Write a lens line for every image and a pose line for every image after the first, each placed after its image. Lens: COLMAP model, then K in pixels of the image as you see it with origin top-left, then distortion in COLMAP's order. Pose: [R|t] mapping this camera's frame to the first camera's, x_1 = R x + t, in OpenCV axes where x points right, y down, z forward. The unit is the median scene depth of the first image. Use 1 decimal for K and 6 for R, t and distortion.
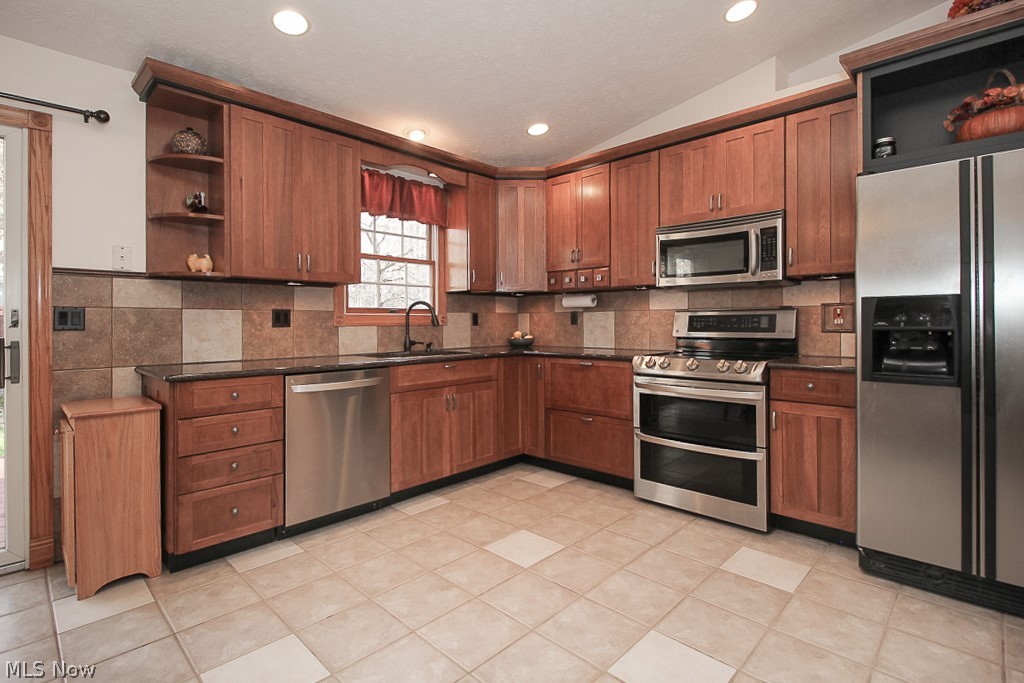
lens RADIAL K [[490.0, 0, 508.8], [0, 490.0, 320.3], [0, 0, 1]] dist [0.000515, -0.000929]
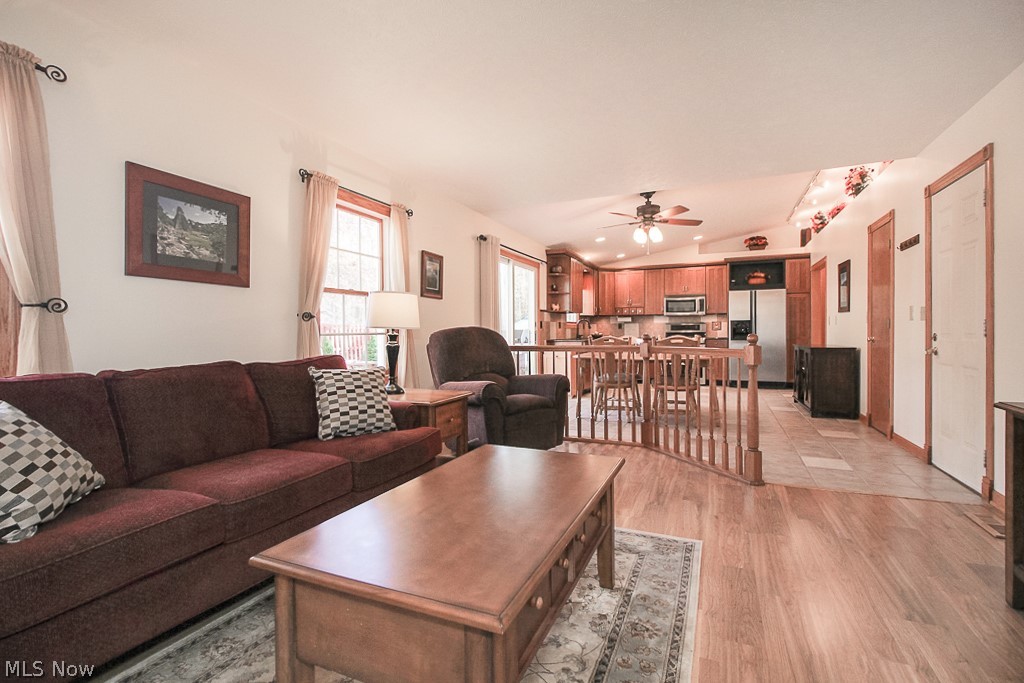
lens RADIAL K [[471.9, 0, 513.3], [0, 471.9, 337.3], [0, 0, 1]] dist [-0.000670, -0.000787]
pose [[0.934942, -0.004300, 0.354775, -1.807316], [0.000646, 0.999946, 0.010417, 0.039894], [-0.354801, -0.009510, 0.934894, -1.555496]]
